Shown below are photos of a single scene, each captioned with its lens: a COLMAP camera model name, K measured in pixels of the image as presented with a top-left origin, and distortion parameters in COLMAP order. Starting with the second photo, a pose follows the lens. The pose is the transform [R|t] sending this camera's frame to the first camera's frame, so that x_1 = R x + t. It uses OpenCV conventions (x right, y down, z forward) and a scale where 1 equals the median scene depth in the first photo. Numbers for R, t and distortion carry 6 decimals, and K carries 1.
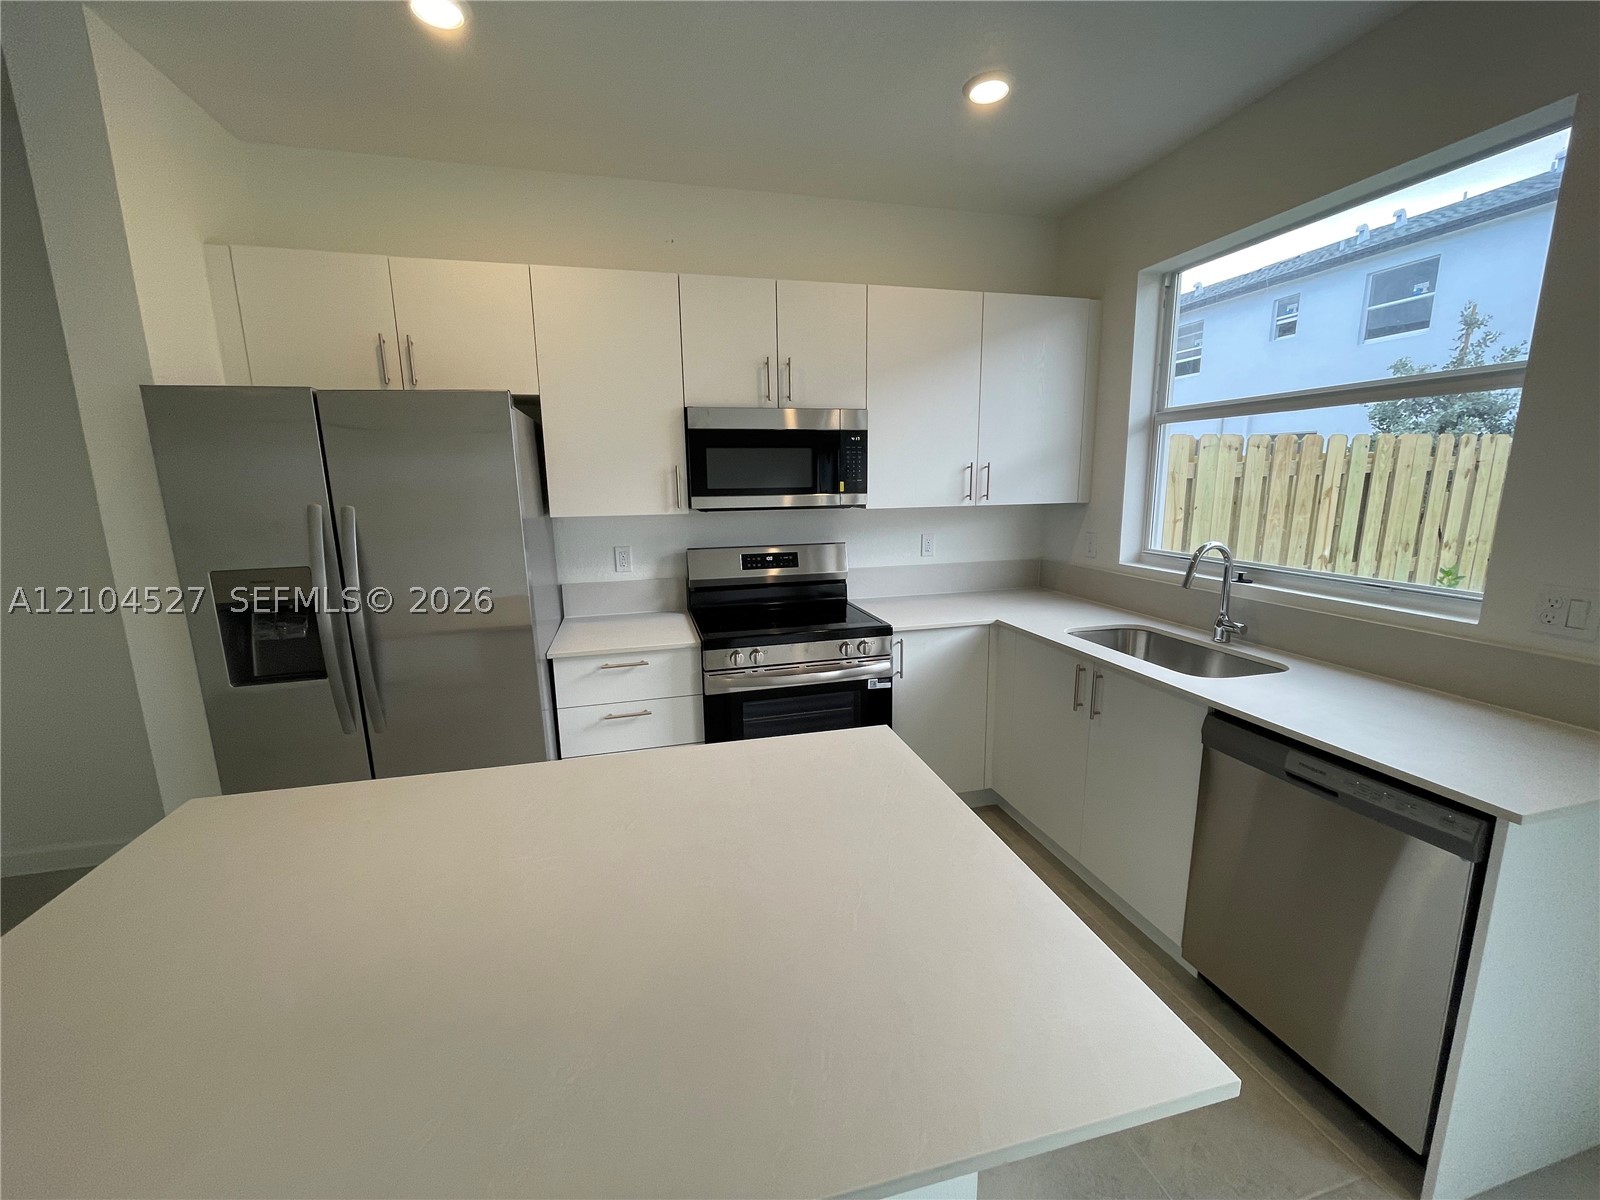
lens RADIAL K [[646.3, 0, 797.6], [0, 646.3, 598.3], [0, 0, 1]] dist [-0.004178, 0.002033]
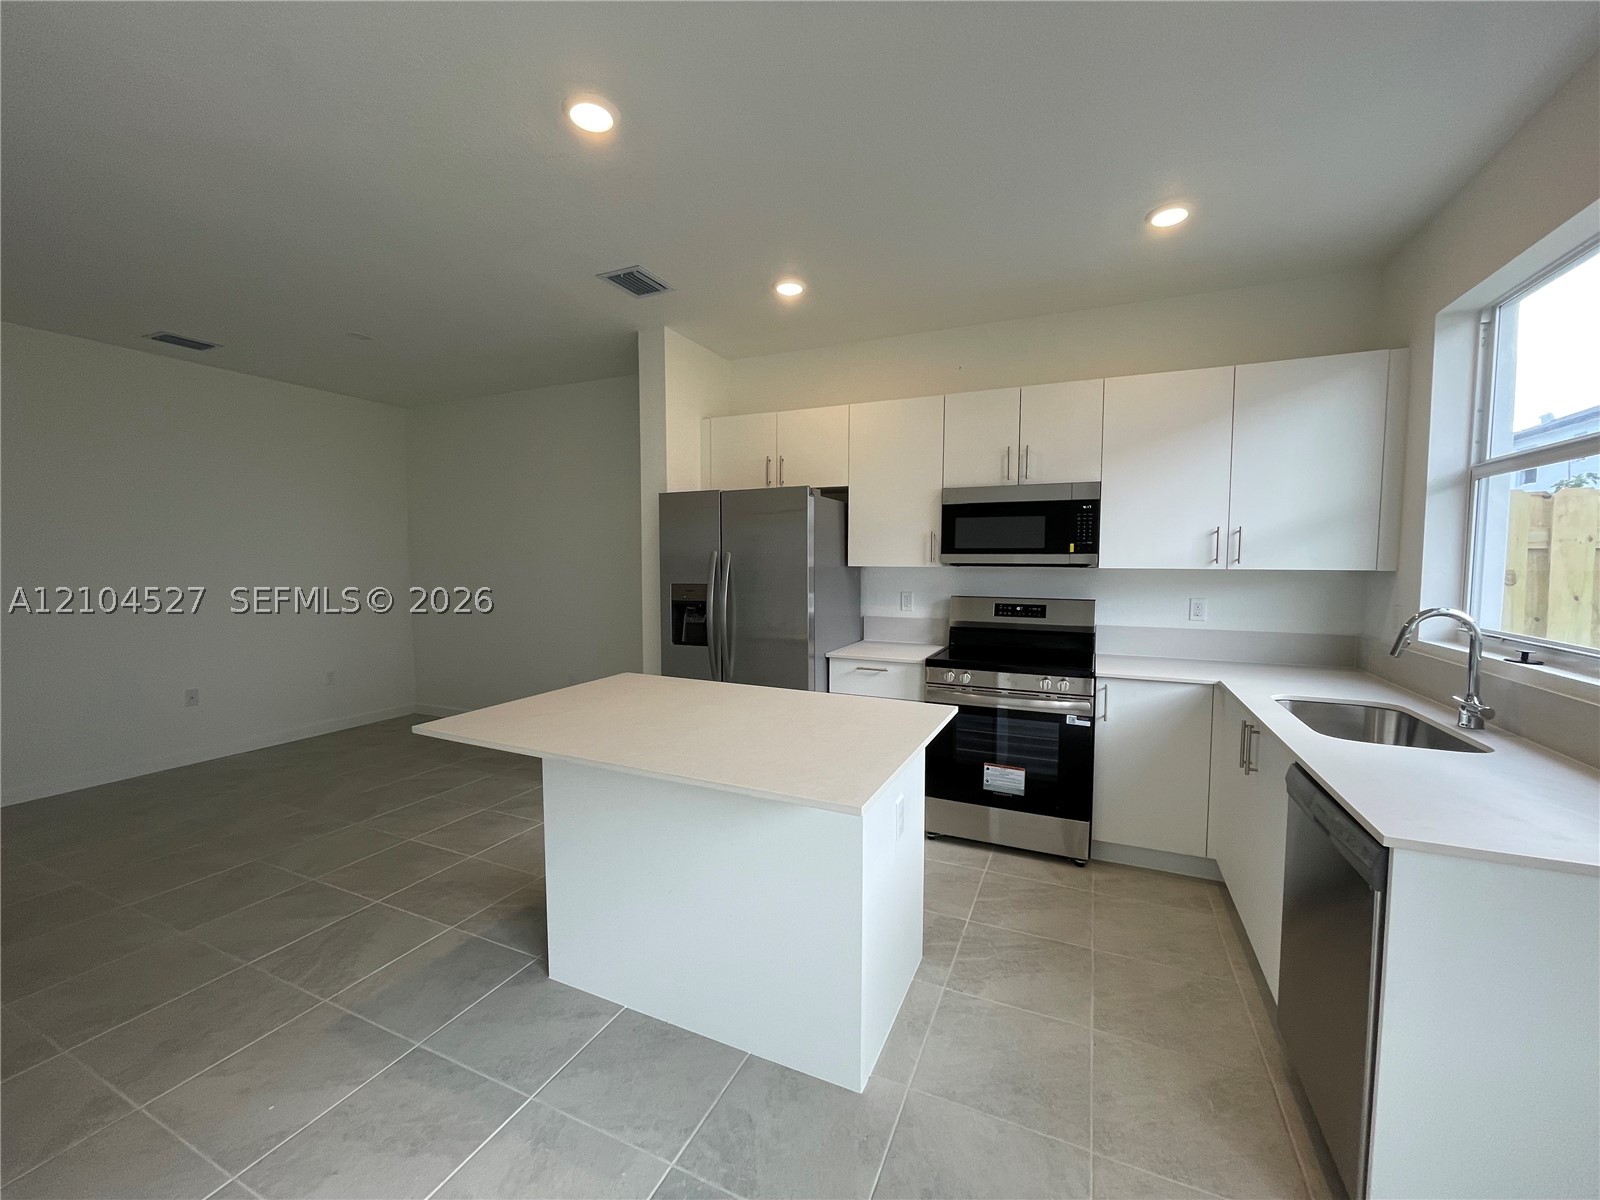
lens RADIAL K [[646.3, 0, 797.6], [0, 646.3, 599.8], [0, 0, 1]] dist [-0.004178, 0.002033]
pose [[0.777135, 0.057333, -0.626717, 0.440166], [-0.128445, 0.989330, -0.068767, 0.064727], [0.616087, 0.133940, 0.776206, -0.199576]]
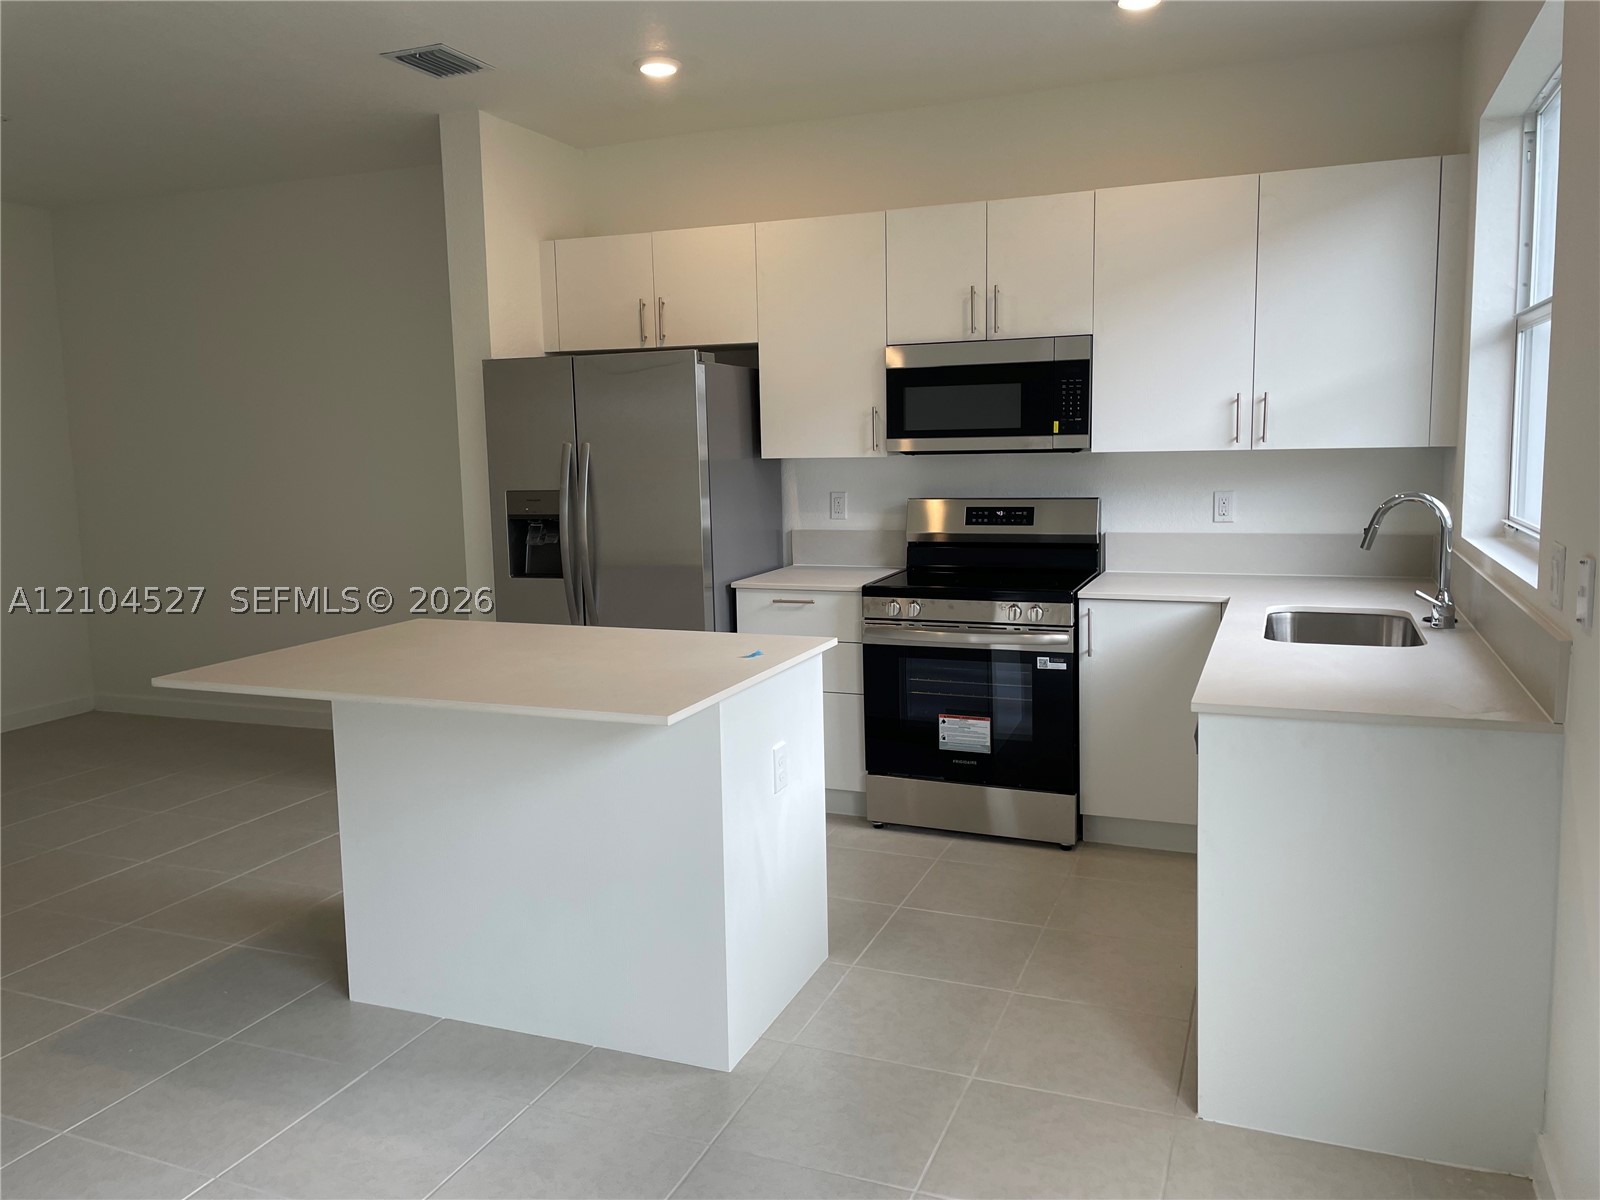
lens RADIAL K [[1194.6, 0, 795.7], [0, 1194.6, 584.6], [0, 0, 1]] dist [0.065418, -0.050957]
pose [[0.806669, 0.068856, -0.586978, 0.772083], [-0.098534, 0.994958, -0.018698, 0.101443], [0.582731, 0.072921, 0.809387, -0.485820]]
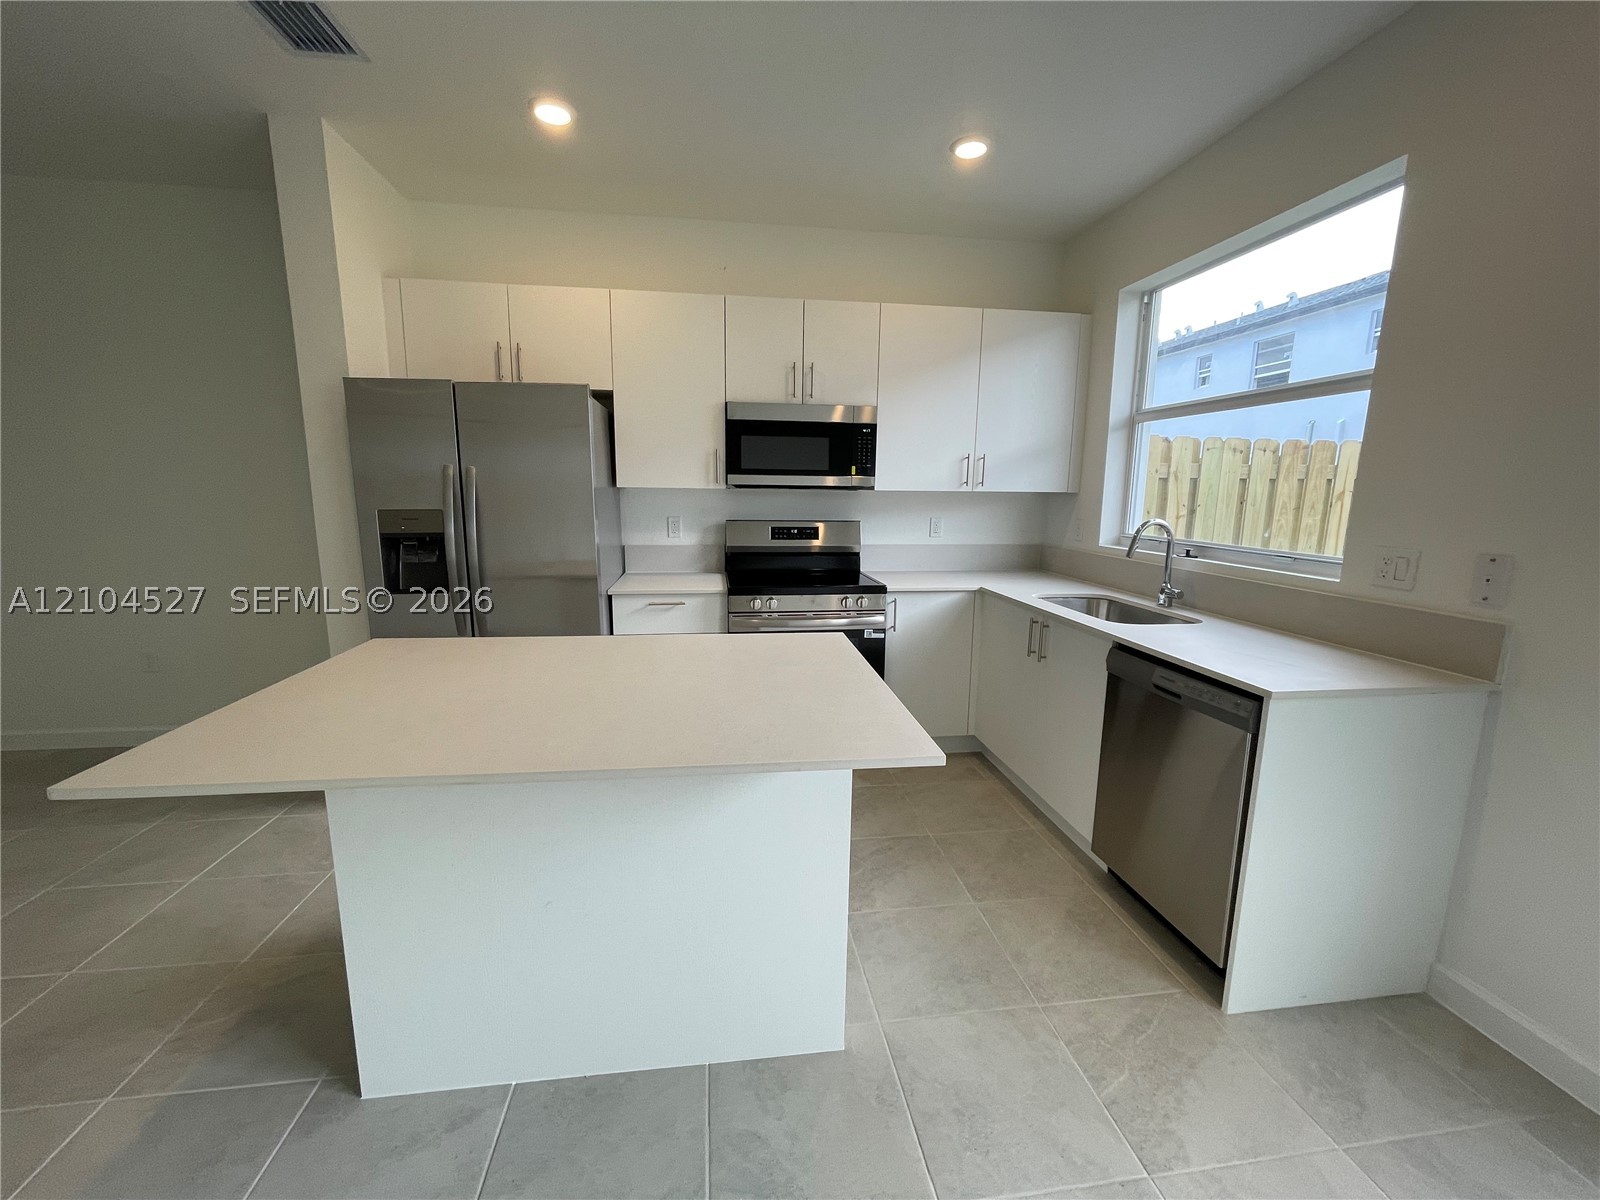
lens RADIAL K [[646.3, 0, 798.6], [0, 646.3, 598.8], [0, 0, 1]] dist [-0.004178, 0.002033]
pose [[0.993133, 0.045833, -0.107638, 0.112843], [-0.047270, 0.998823, -0.010836, 0.086765], [0.107014, 0.015850, 0.994131, -0.207439]]
